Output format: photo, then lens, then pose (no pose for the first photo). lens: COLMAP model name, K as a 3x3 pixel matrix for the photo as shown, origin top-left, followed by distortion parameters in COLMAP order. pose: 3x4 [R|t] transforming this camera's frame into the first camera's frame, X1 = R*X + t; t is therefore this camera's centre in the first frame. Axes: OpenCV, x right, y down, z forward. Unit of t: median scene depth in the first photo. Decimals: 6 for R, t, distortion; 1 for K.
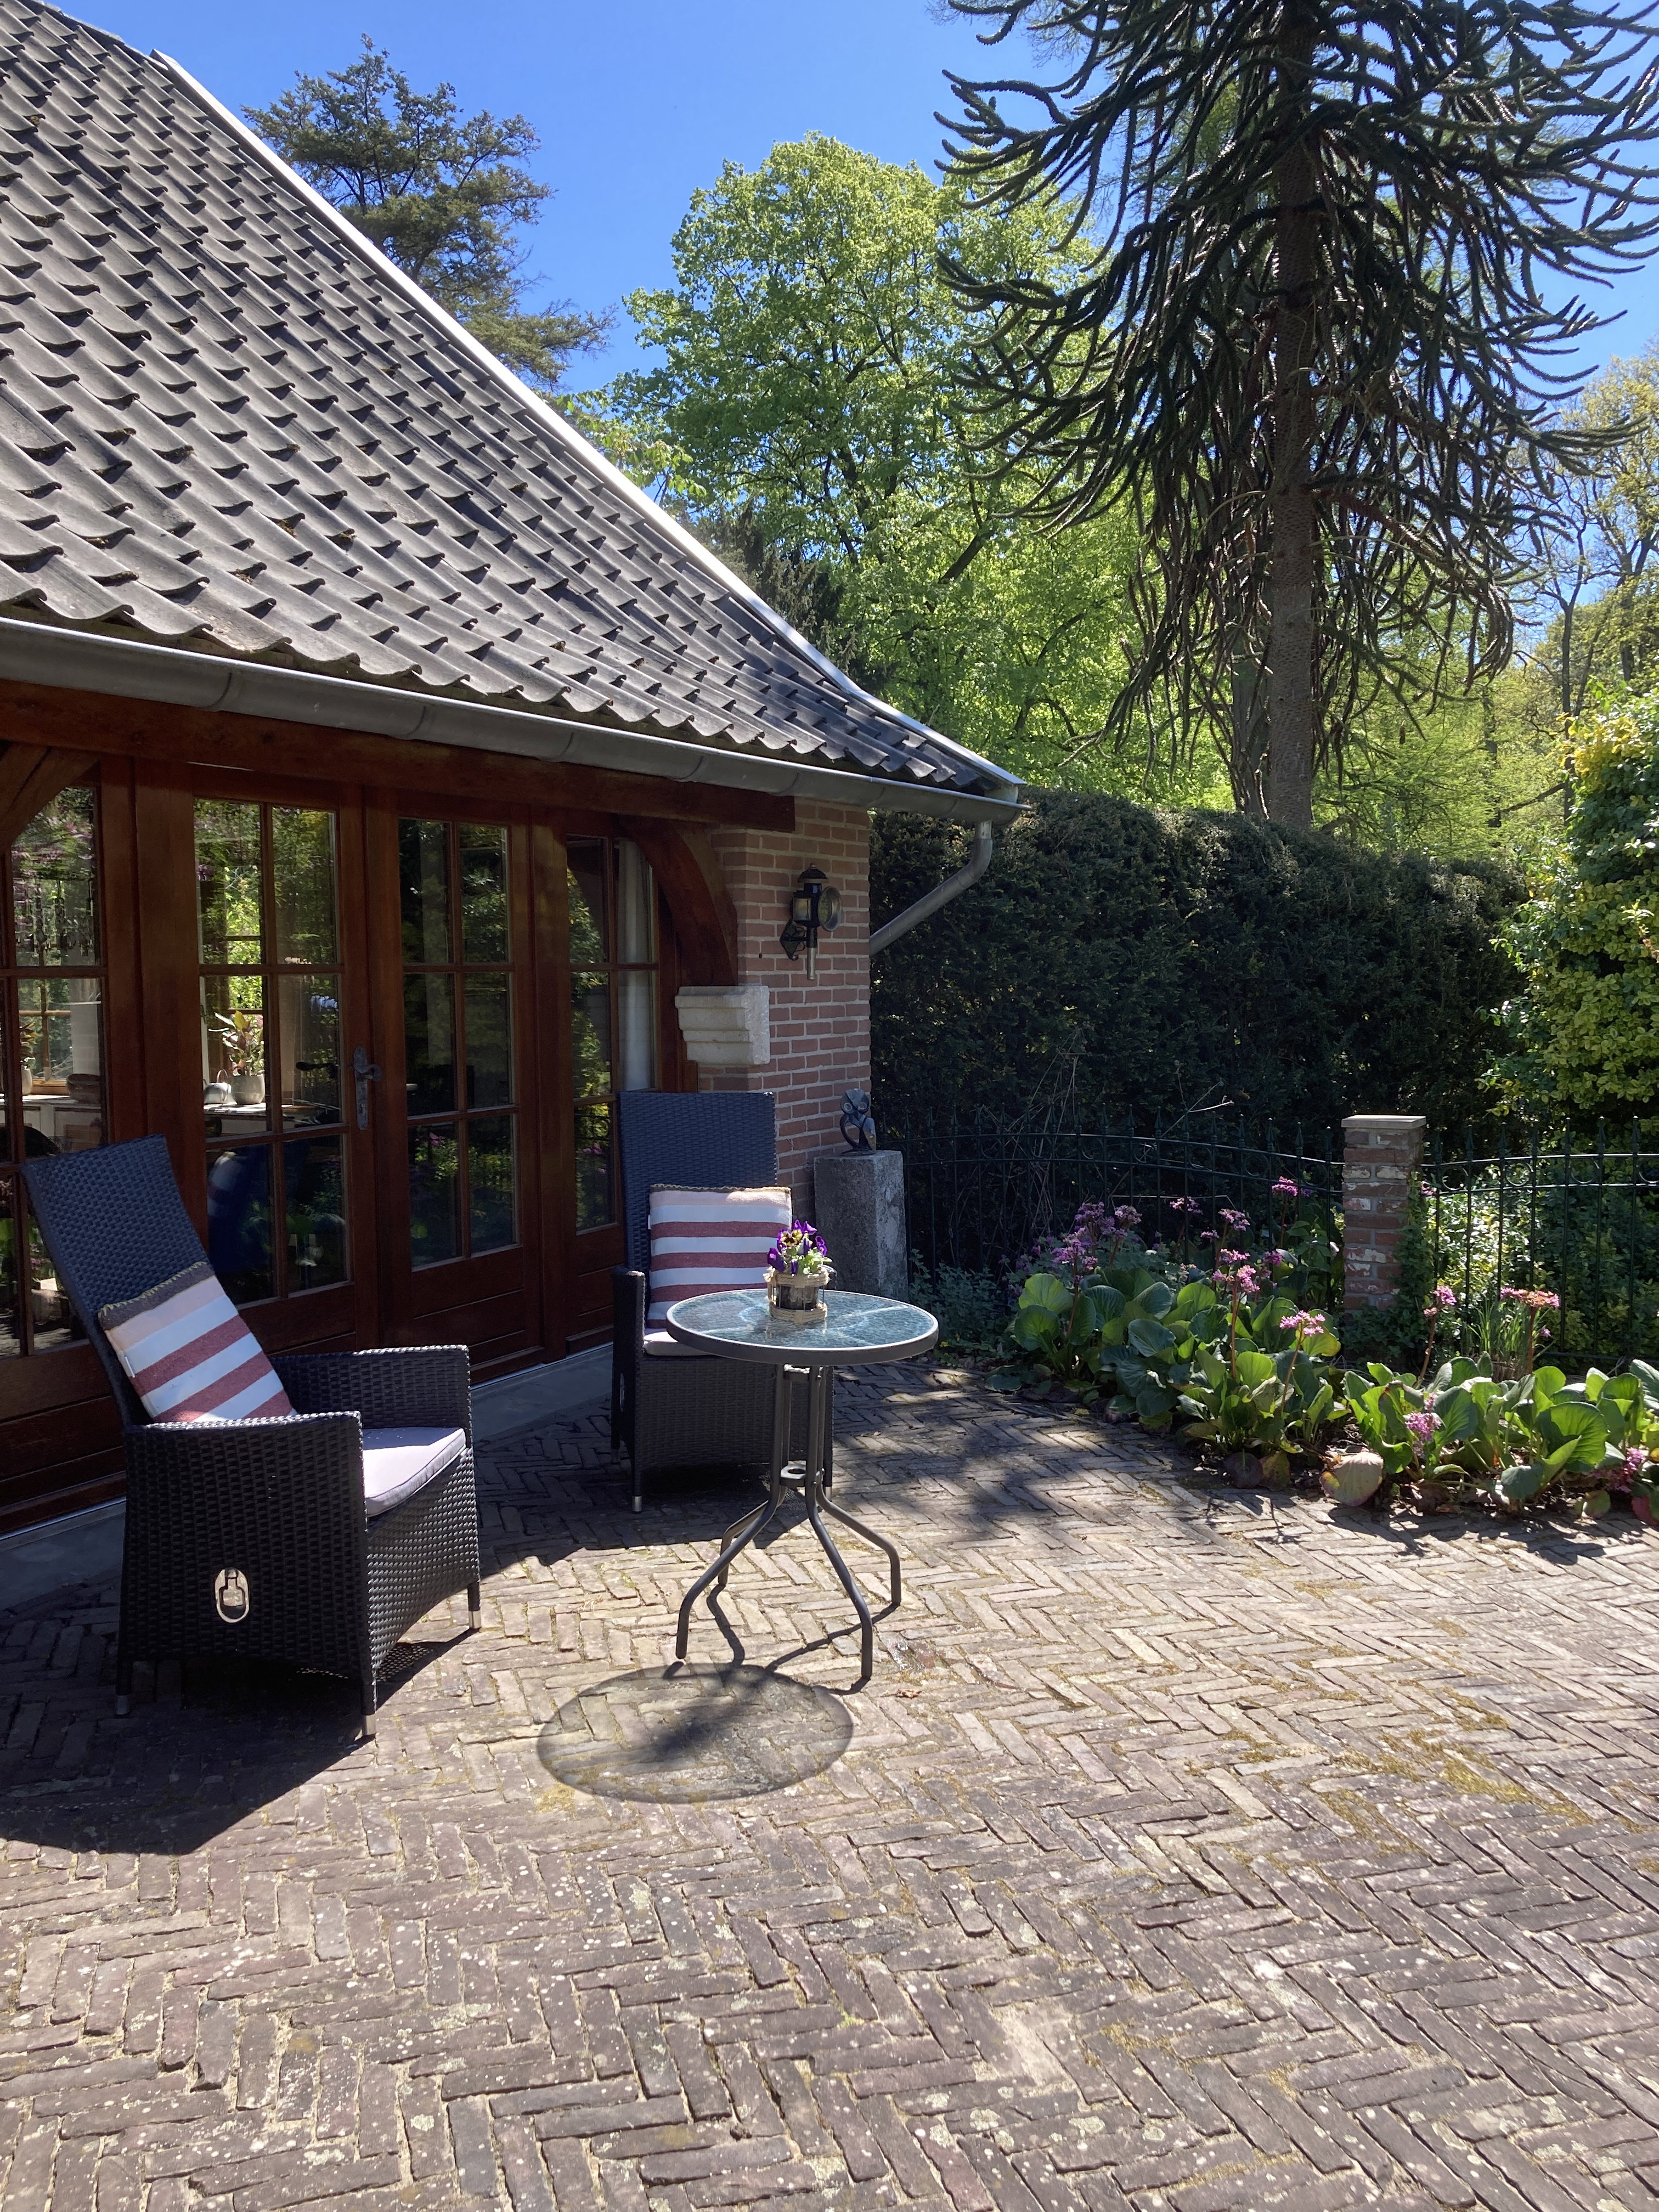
lens RADIAL K [[1784.9, 0, 823.5], [0, 1784.9, 1155.0], [0, 0, 1]] dist [-0.004210, -0.006186]
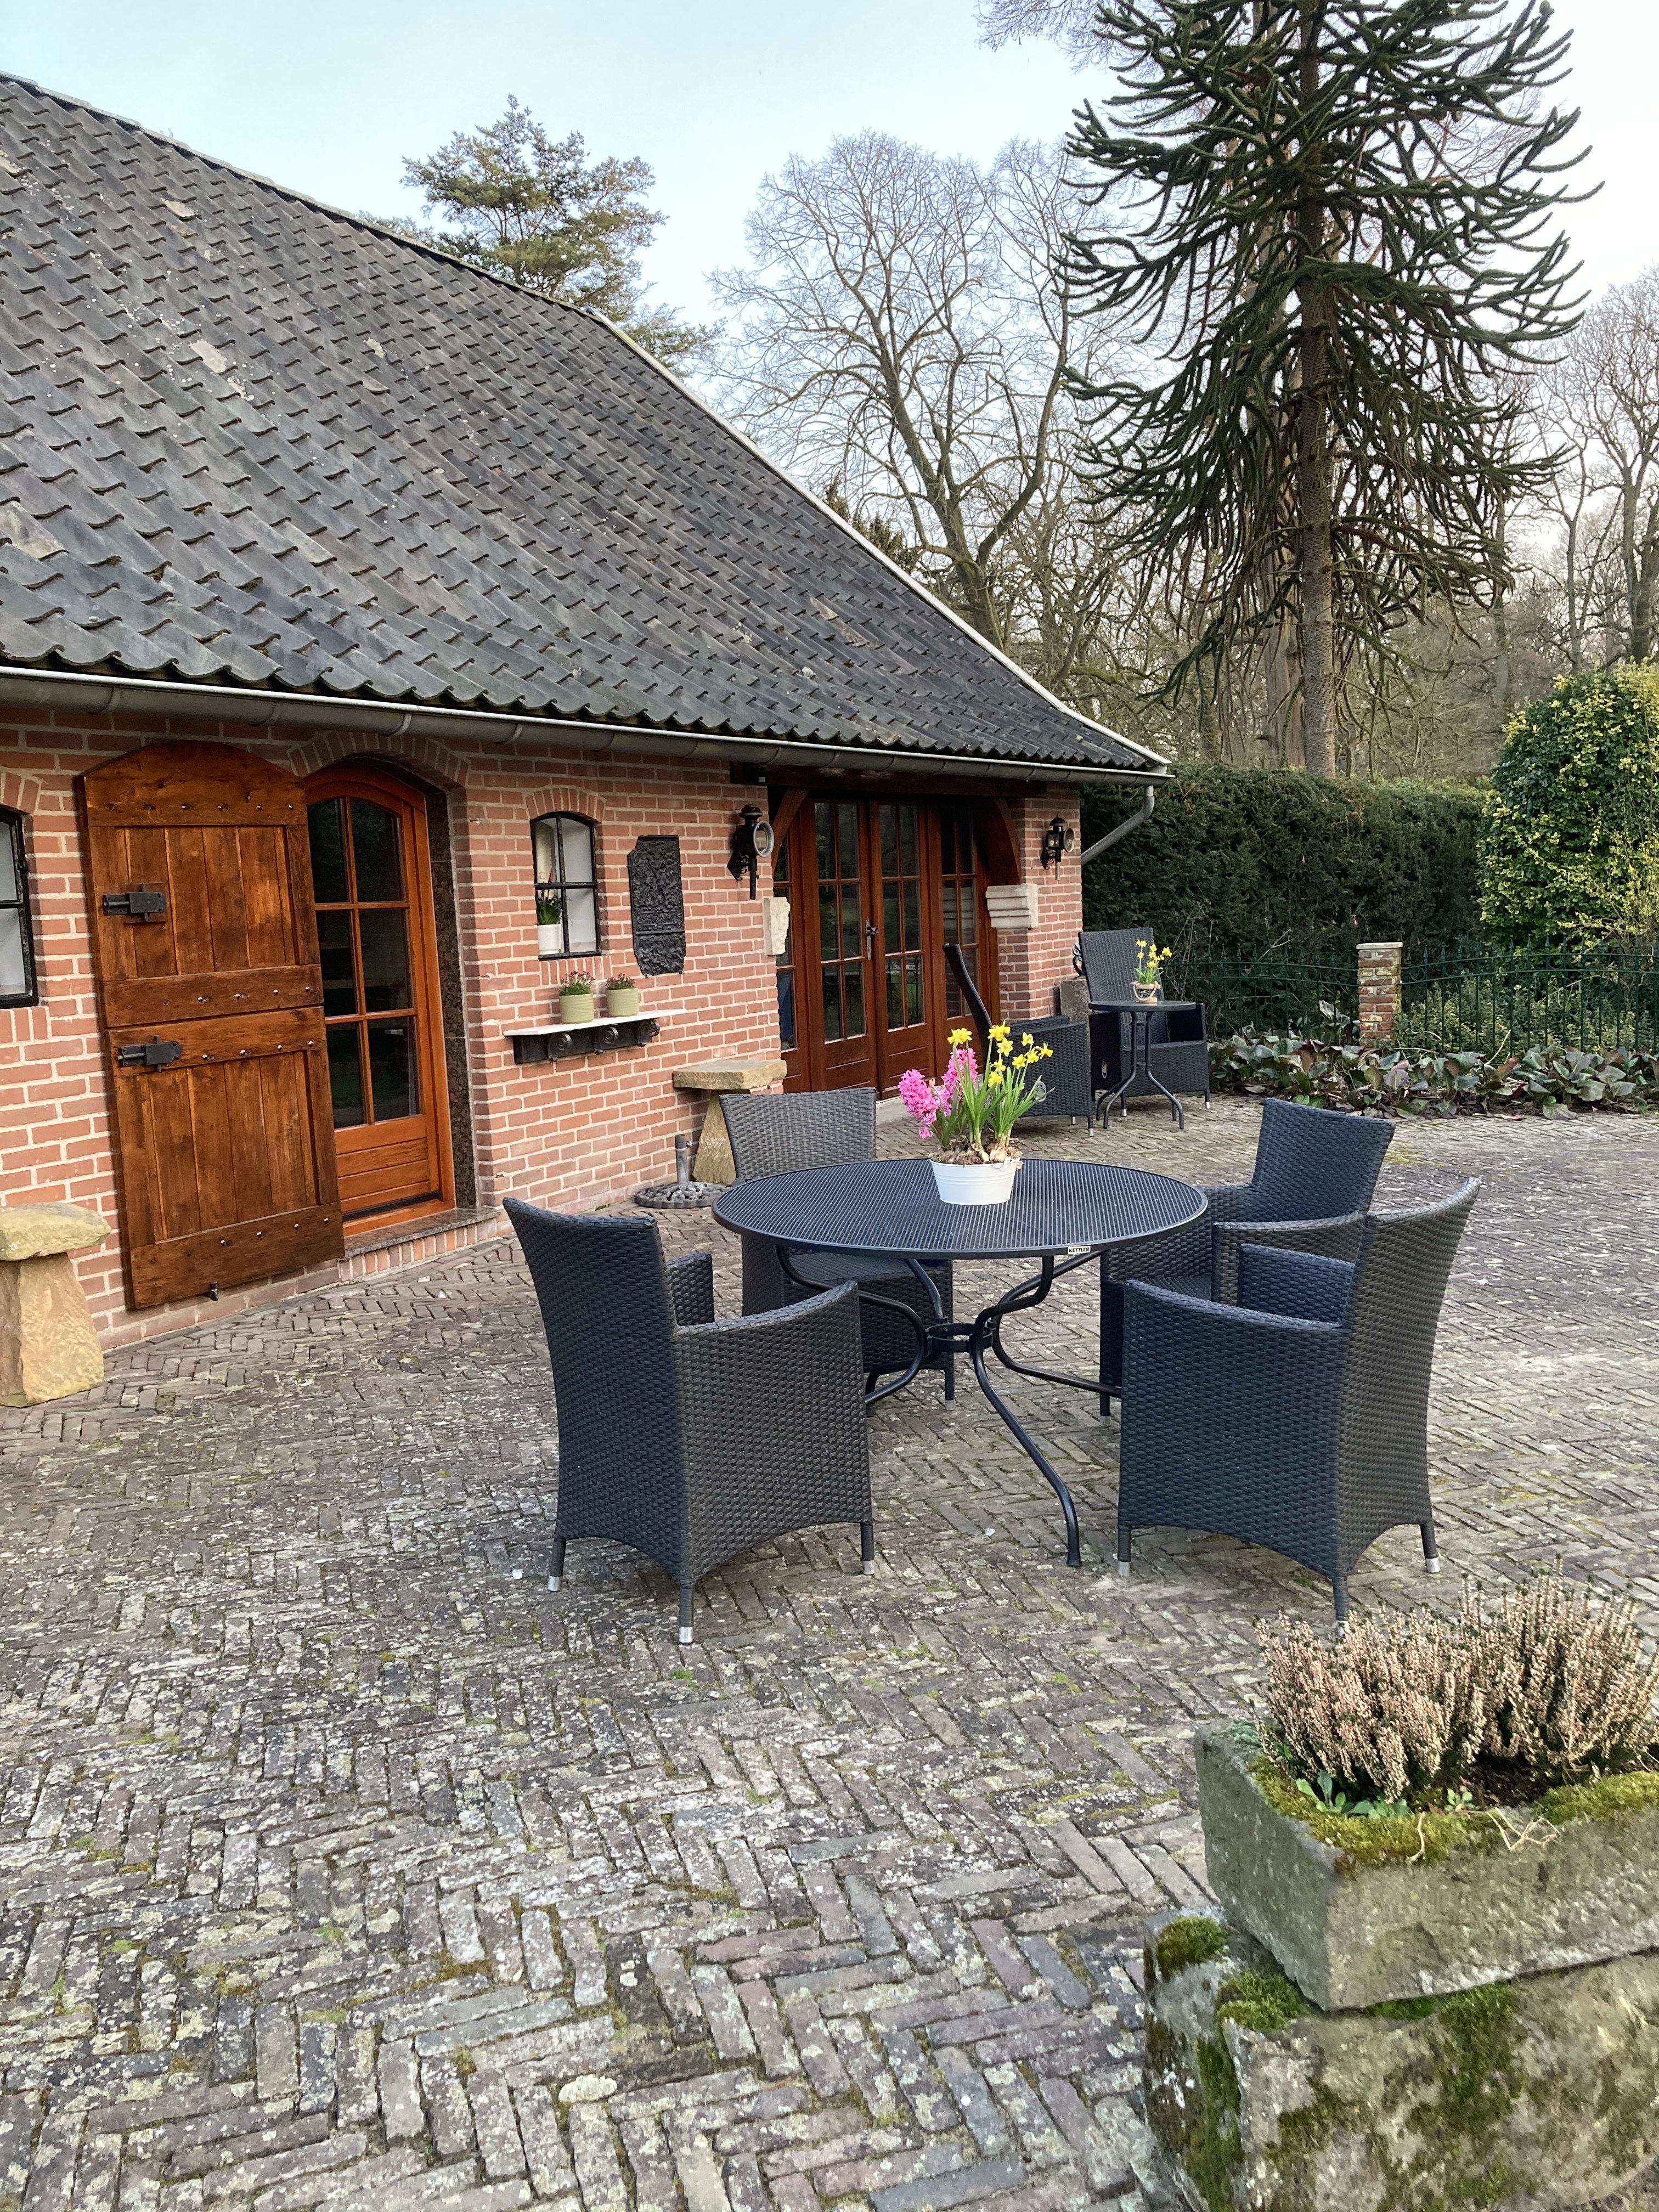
lens RADIAL K [[1821.9, 0, 829.5], [0, 1821.9, 1106.0], [0, 0, 1]] dist [0.003501, -0.002180]
pose [[0.999412, -0.032818, -0.009960, -0.117329], [0.032966, 0.999343, 0.015058, 0.048711], [0.009459, -0.015377, 0.999837, -0.433910]]
